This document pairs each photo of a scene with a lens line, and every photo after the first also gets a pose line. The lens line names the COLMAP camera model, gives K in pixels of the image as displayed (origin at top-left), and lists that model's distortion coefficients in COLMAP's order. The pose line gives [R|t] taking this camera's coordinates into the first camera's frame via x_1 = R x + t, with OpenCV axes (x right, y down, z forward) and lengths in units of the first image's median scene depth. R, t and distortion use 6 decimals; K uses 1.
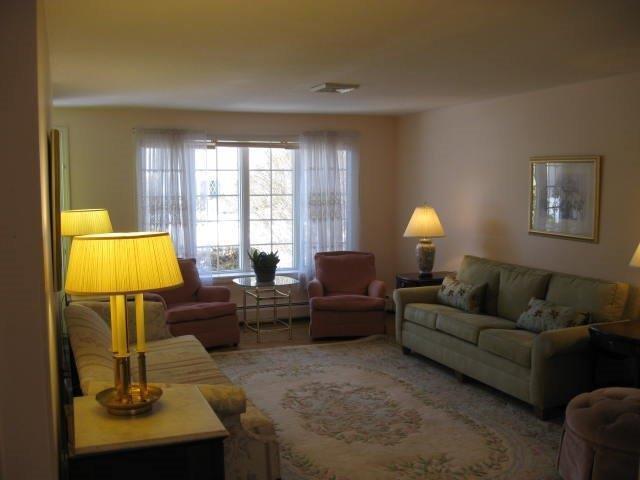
lens RADIAL K [[655.6, 0, 318.4], [0, 655.6, 242.3], [0, 0, 1]] dist [-0.106651, 0.000000]
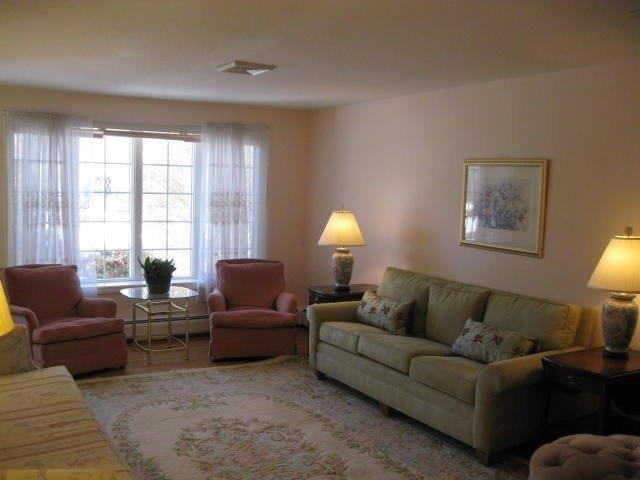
lens RADIAL K [[655.6, 0, 316.3], [0, 655.6, 250.9], [0, 0, 1]] dist [-0.106651, 0.000000]
pose [[0.988484, 0.016971, 0.150373, -0.006370], [-0.018643, 0.999779, 0.009718, -0.009543], [-0.150175, -0.012410, 0.988582, 0.140376]]
